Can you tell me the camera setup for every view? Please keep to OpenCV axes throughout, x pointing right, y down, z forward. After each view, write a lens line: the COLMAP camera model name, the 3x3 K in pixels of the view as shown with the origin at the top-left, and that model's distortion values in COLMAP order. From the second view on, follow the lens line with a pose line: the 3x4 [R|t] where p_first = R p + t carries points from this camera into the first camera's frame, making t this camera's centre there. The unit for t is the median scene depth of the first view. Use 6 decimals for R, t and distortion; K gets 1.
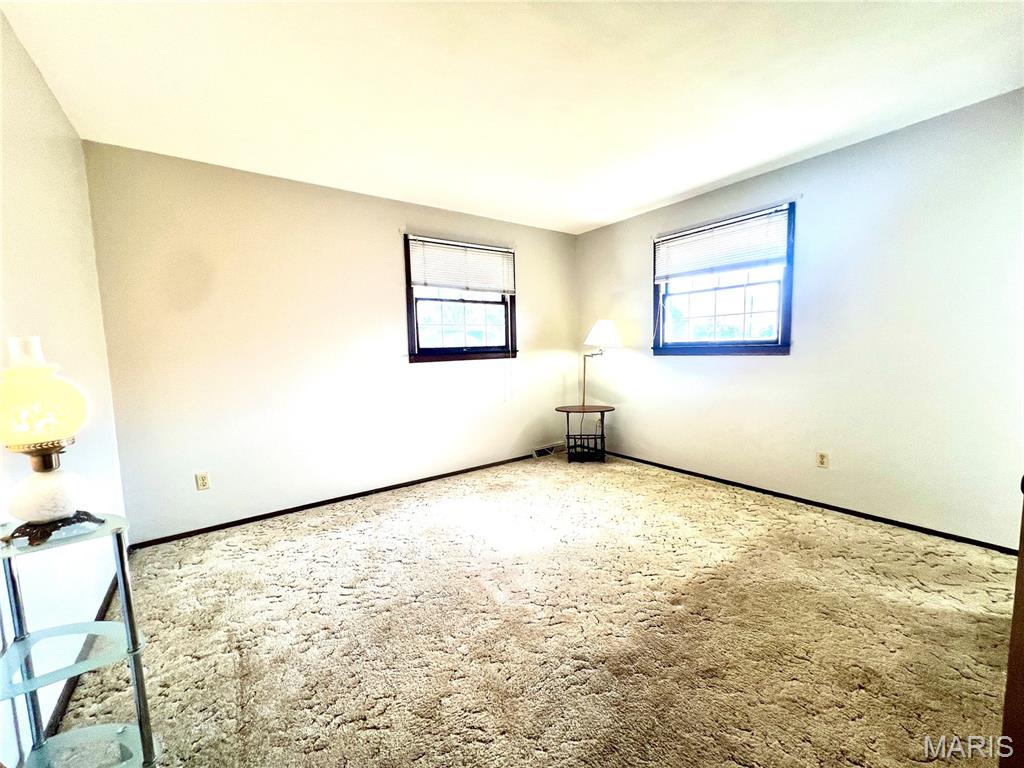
lens RADIAL K [[420.9, 0, 512.5], [0, 420.9, 378.5], [0, 0, 1]] dist [0.000313, 0.000244]
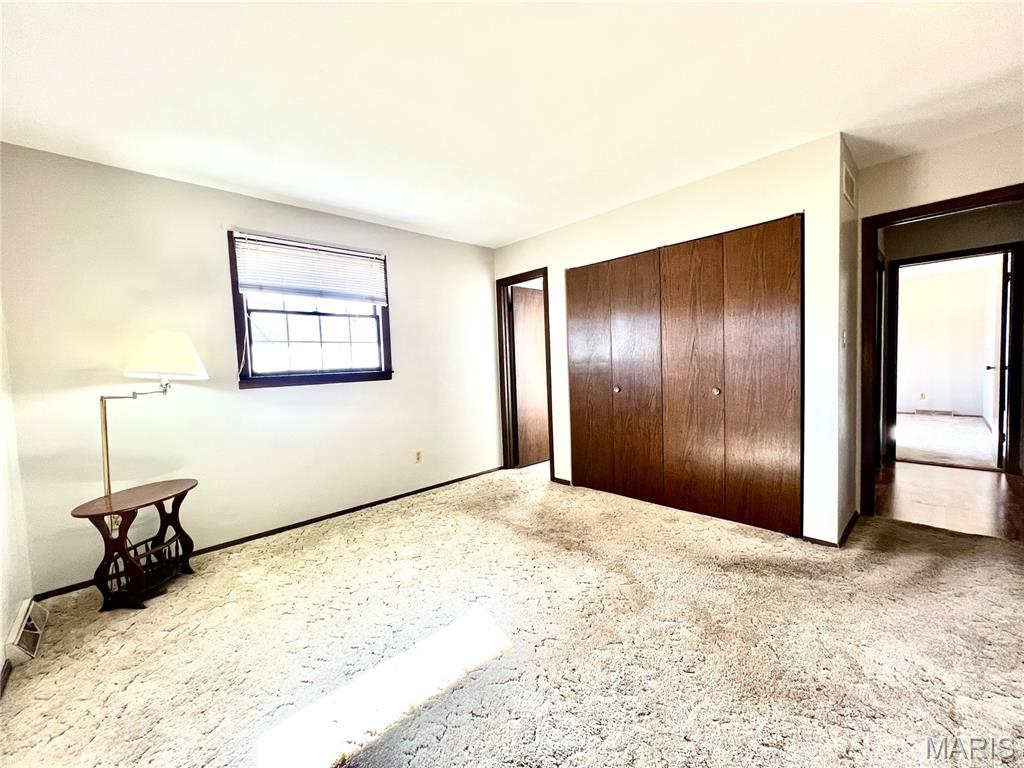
lens RADIAL K [[420.9, 0, 512.5], [0, 420.9, 378.5], [0, 0, 1]] dist [0.000313, 0.000244]
pose [[-0.158089, -0.008544, 0.987388, -0.525389], [0.110261, 0.993556, 0.026251, -0.046028], [-0.981249, 0.113020, -0.156128, 0.744136]]
